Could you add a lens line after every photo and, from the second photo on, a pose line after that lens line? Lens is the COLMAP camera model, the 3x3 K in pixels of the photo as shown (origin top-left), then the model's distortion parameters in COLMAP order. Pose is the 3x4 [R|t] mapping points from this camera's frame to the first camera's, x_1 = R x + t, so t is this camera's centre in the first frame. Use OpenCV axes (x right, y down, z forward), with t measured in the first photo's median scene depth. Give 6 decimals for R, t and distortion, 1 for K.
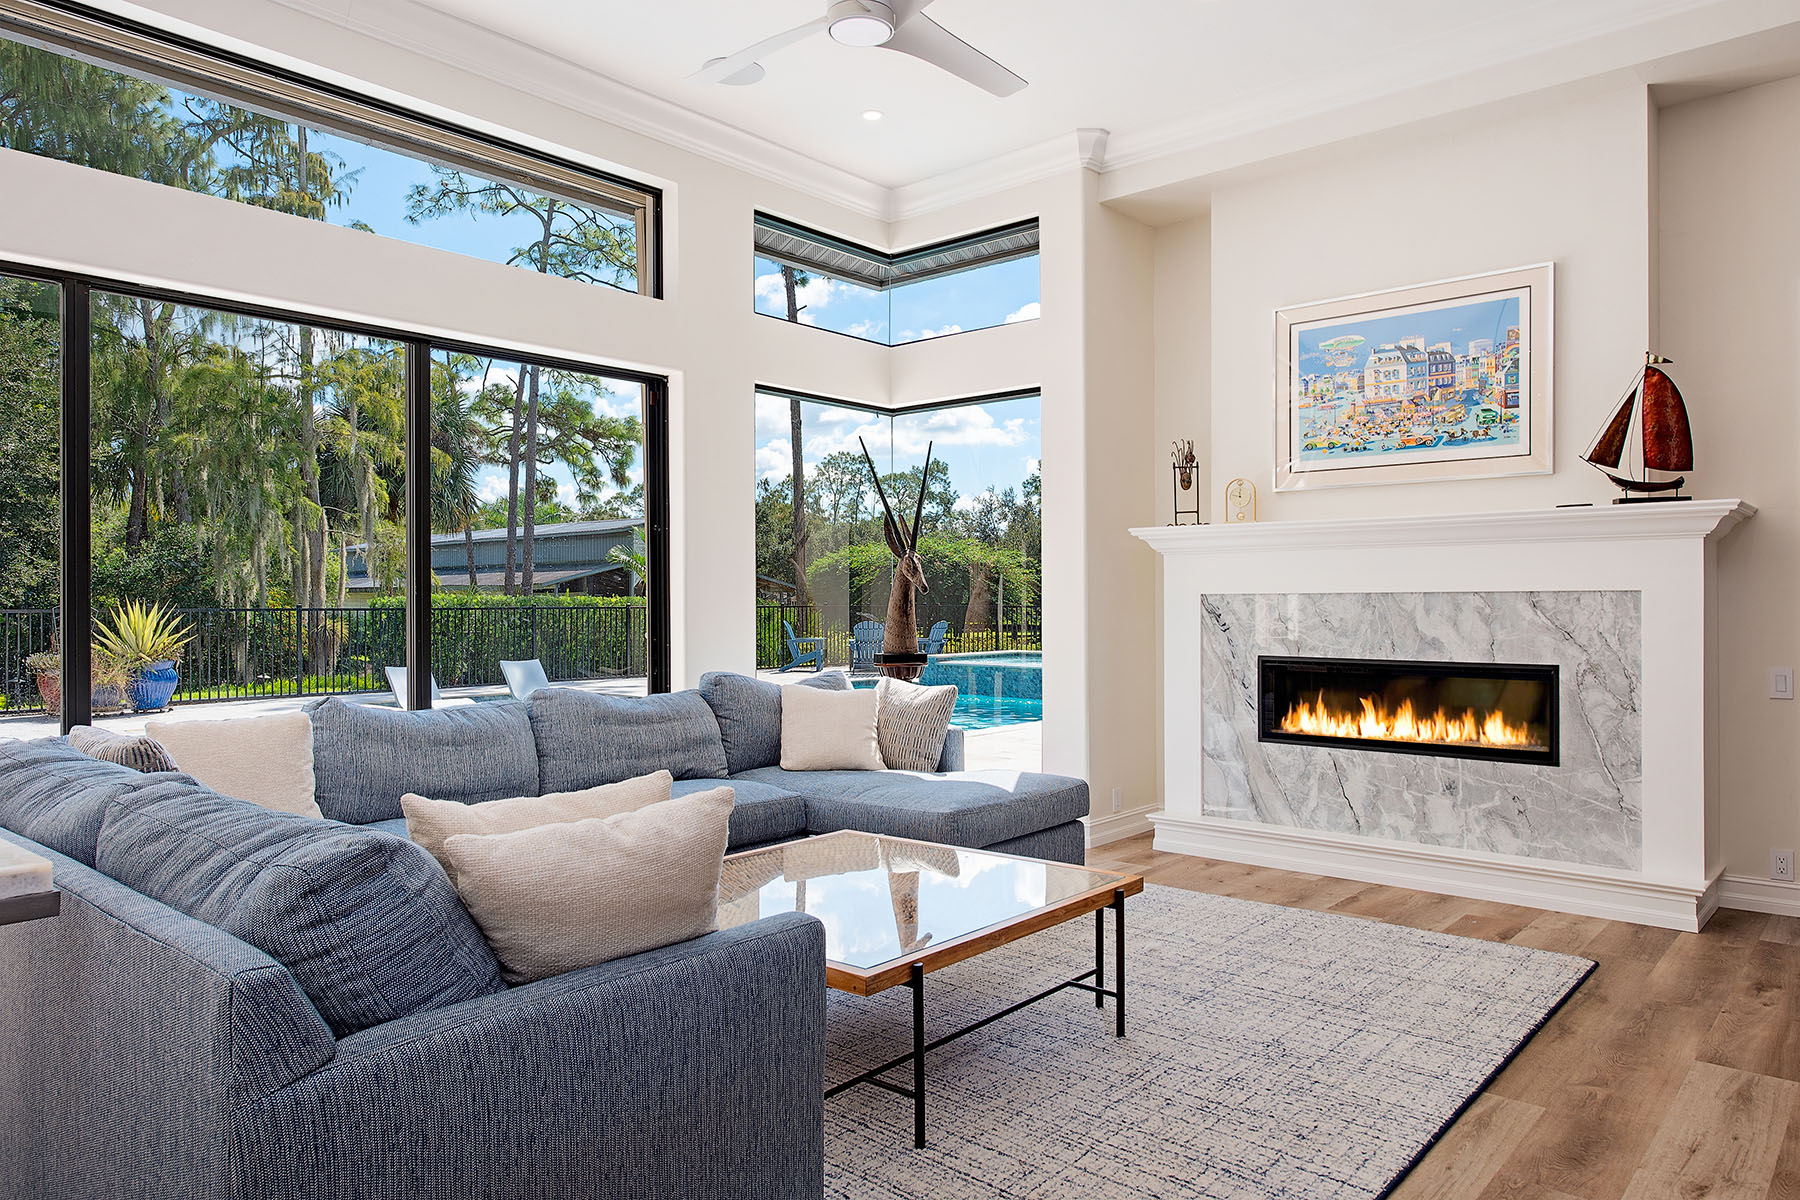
lens RADIAL K [[1185.6, 0, 903.4], [0, 1185.6, 601.1], [0, 0, 1]] dist [-0.022621, 0.000821]
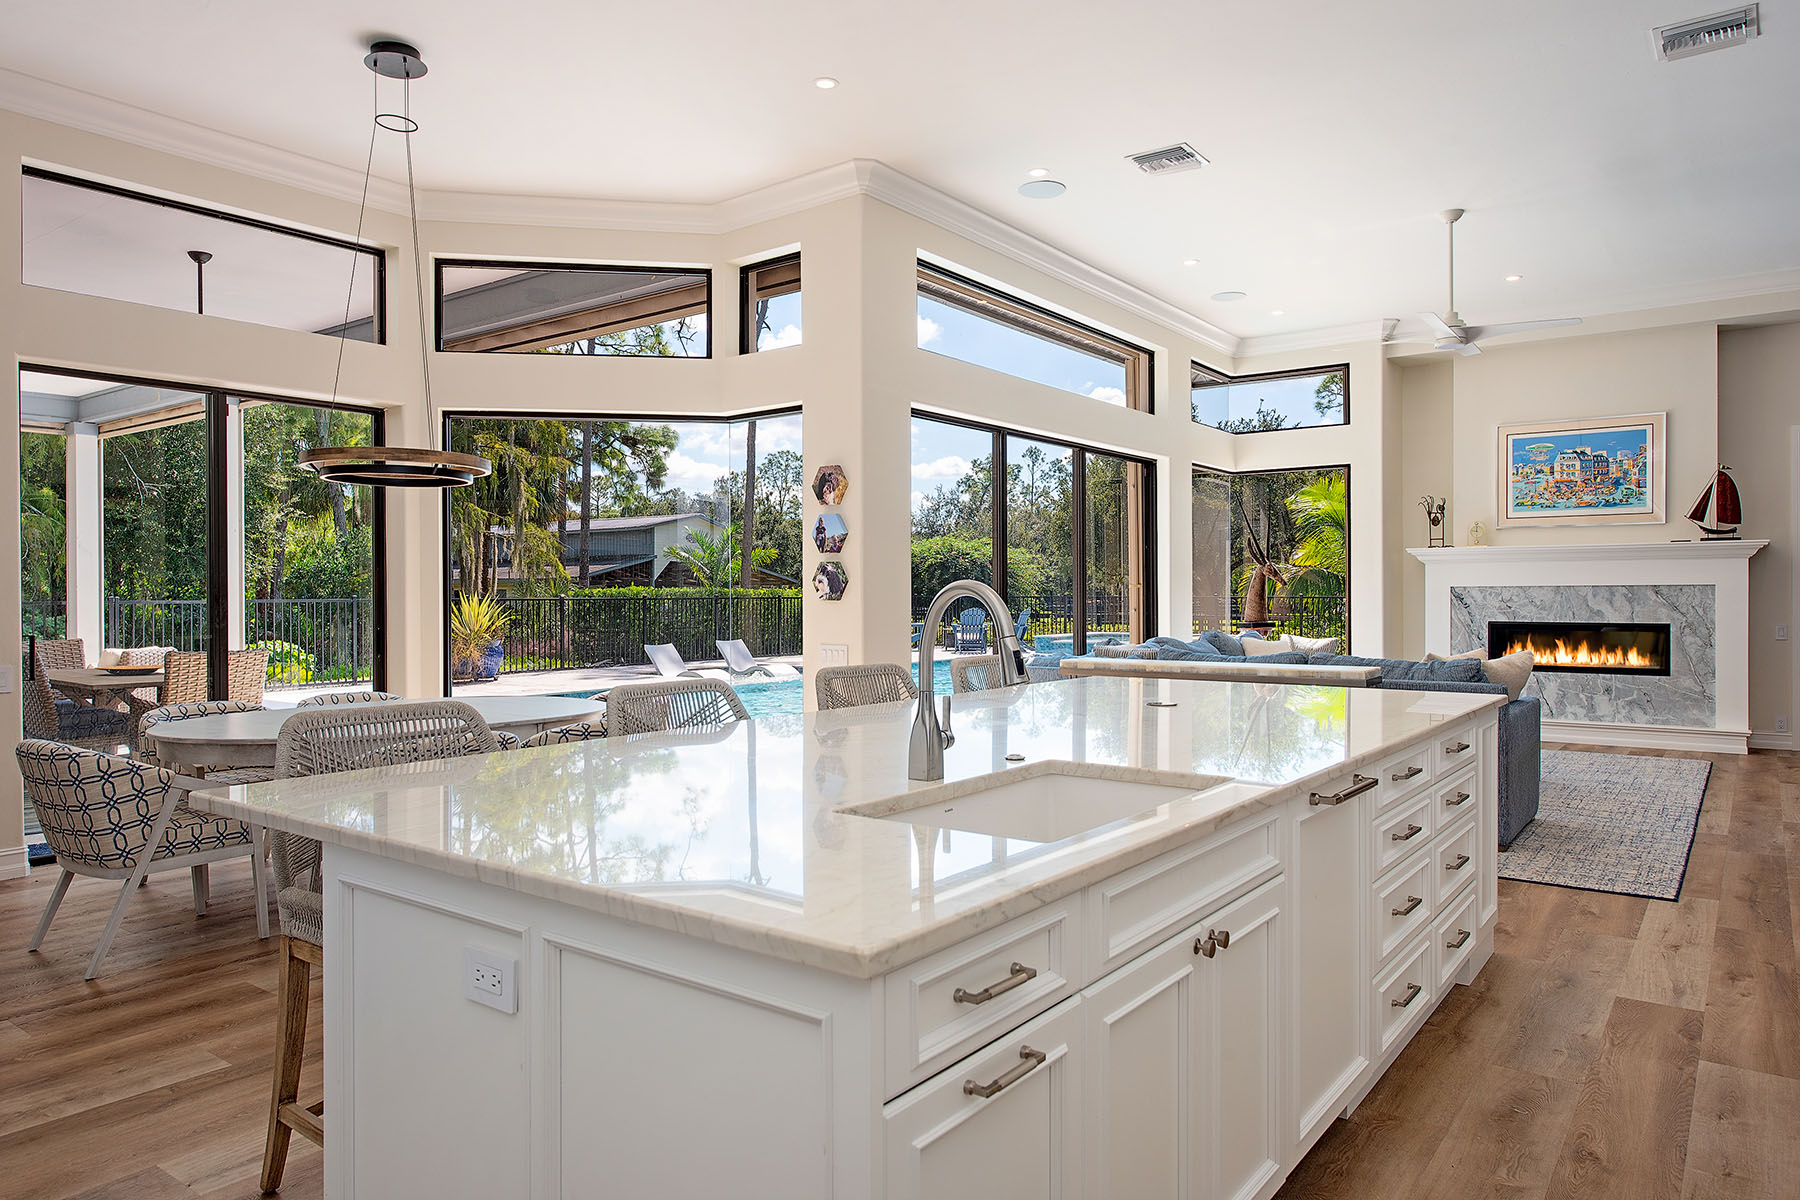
lens RADIAL K [[1153.1, 0, 896.7], [0, 1153.1, 598.9], [0, 0, 1]] dist [-0.020076, 0.000633]
pose [[0.997863, -0.000286, 0.065336, -0.775928], [-0.000014, 0.999989, 0.004587, 0.005536], [-0.065337, -0.004578, 0.997853, -0.732851]]
